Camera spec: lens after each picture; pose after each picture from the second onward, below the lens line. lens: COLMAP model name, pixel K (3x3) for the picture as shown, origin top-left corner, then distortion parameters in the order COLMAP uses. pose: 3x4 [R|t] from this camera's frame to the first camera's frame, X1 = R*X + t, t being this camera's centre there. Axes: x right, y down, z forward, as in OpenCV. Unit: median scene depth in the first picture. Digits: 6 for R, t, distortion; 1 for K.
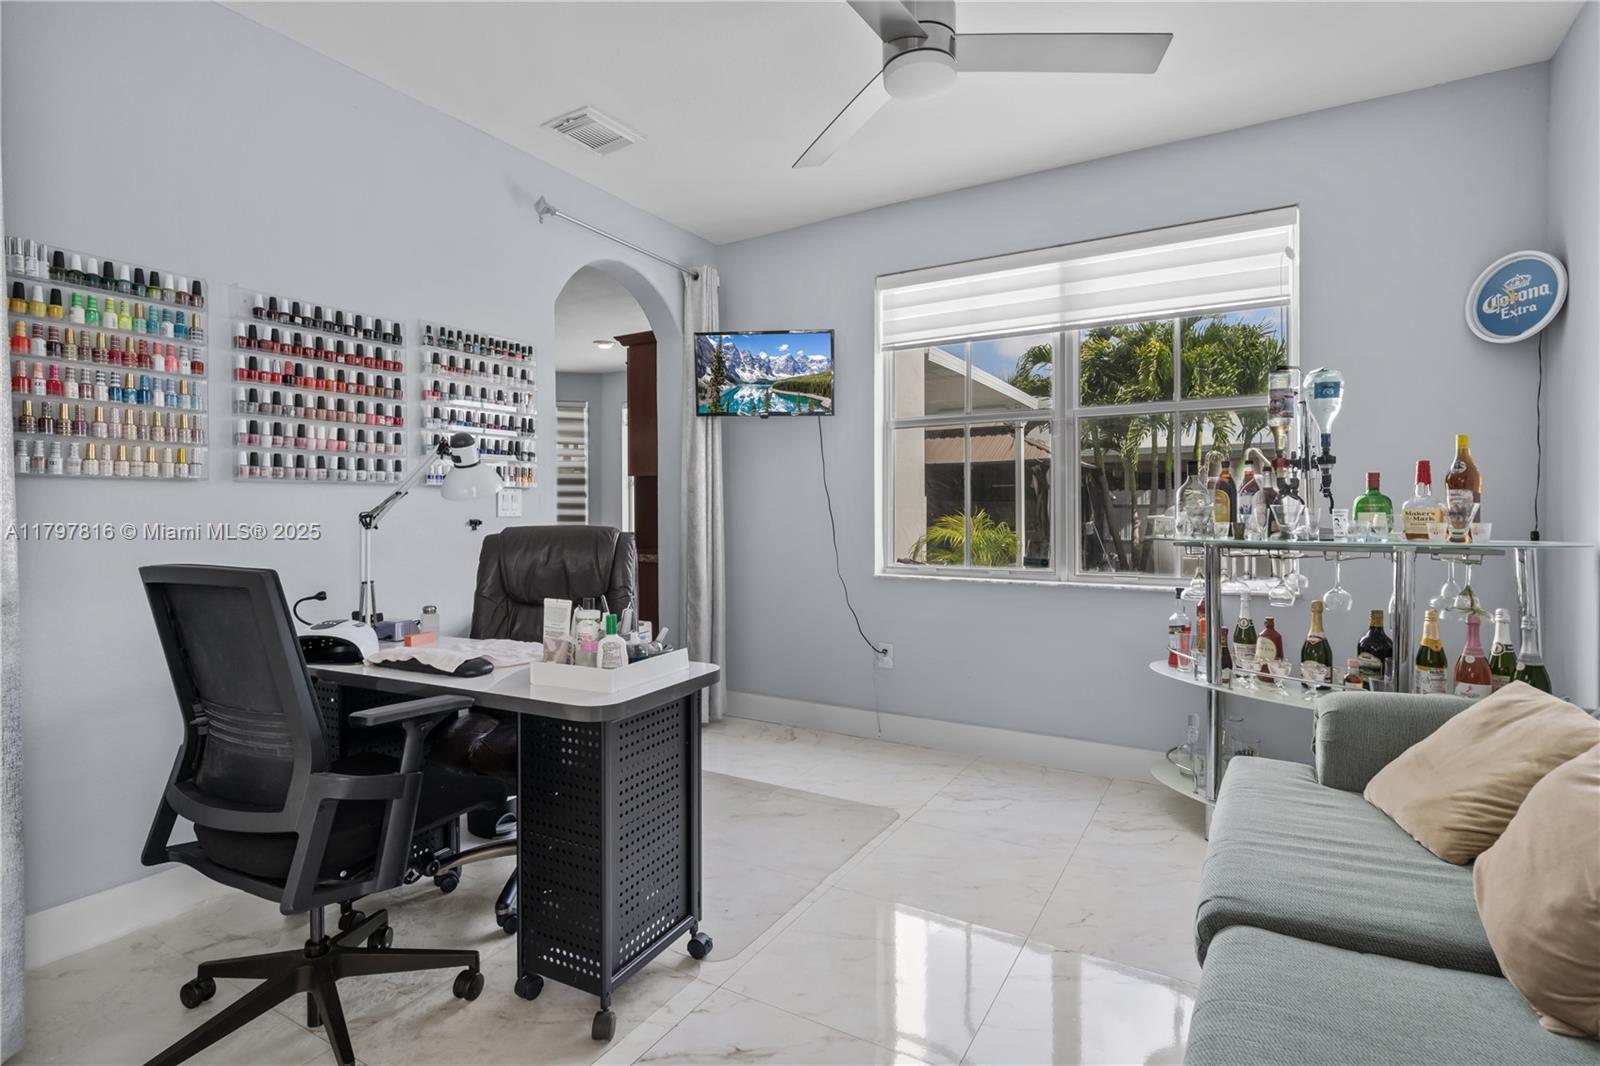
lens RADIAL K [[779.5, 0, 807.4], [0, 779.5, 517.3], [0, 0, 1]] dist [0.000994, 0.000203]
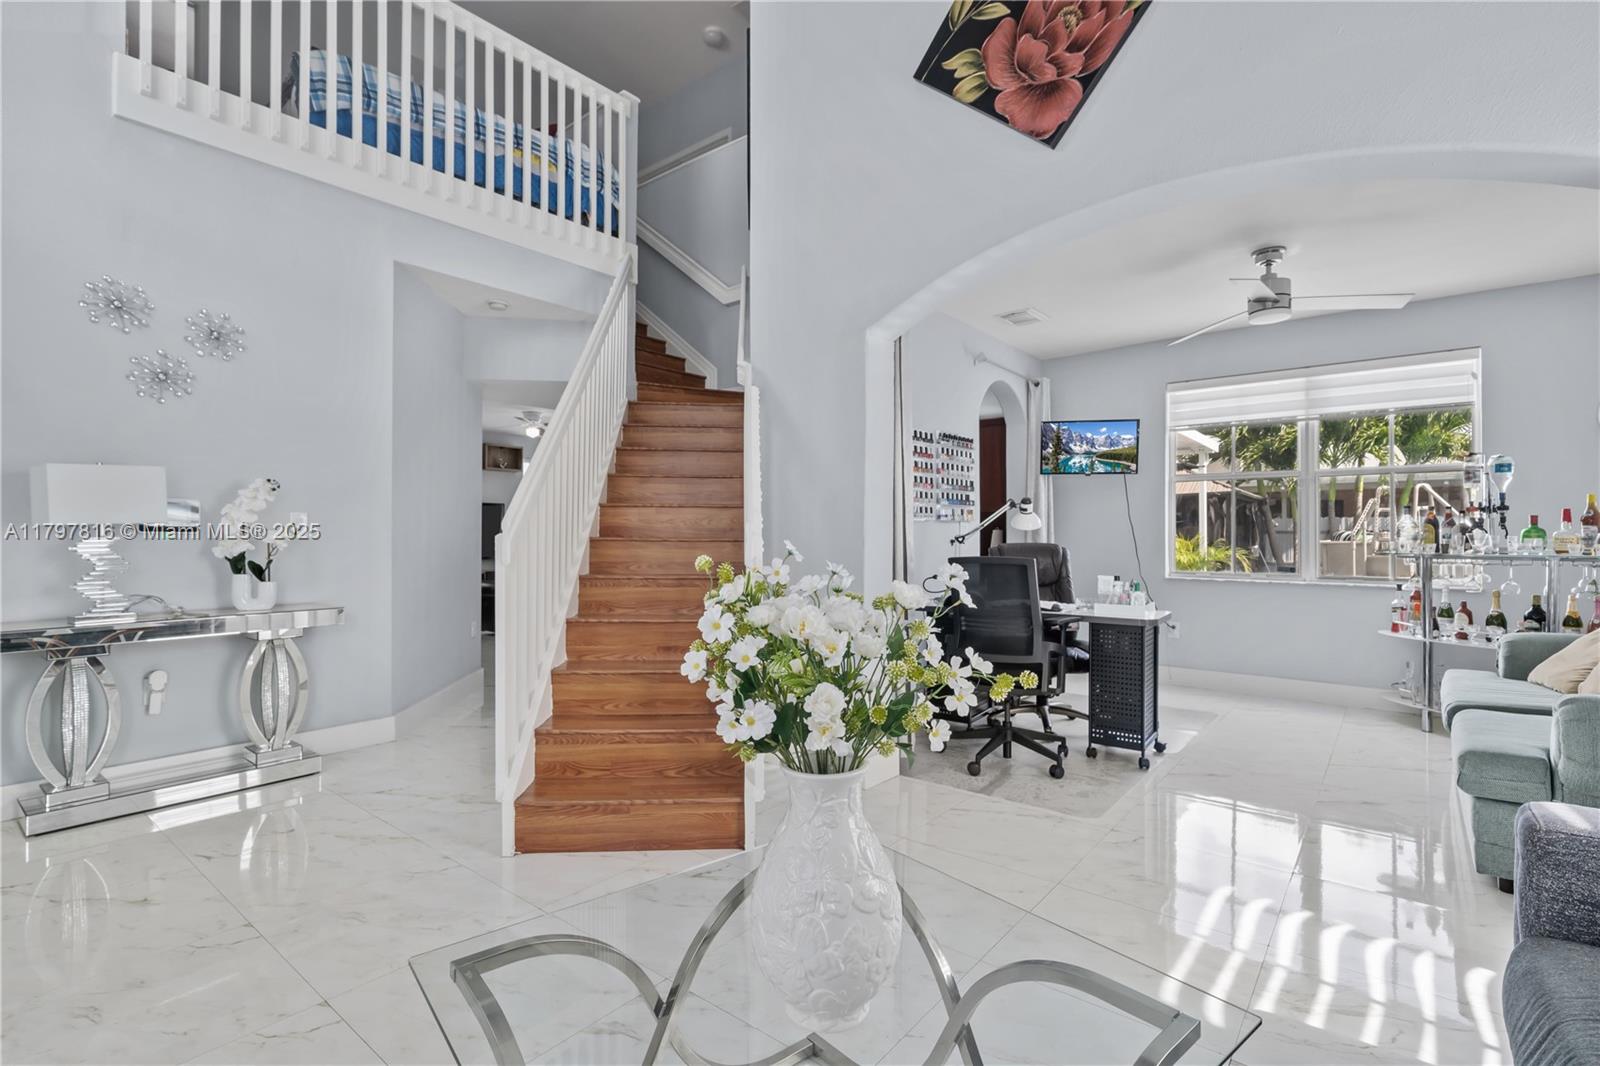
lens RADIAL K [[752.2, 0, 793.2], [0, 752.2, 533.1], [0, 0, 1]] dist [0.000831, 0.000492]
pose [[0.987804, 0.004194, -0.155648, -0.579101], [-0.005790, 0.999935, -0.009798, 0.007484], [0.155597, 0.010579, 0.987764, -0.823340]]
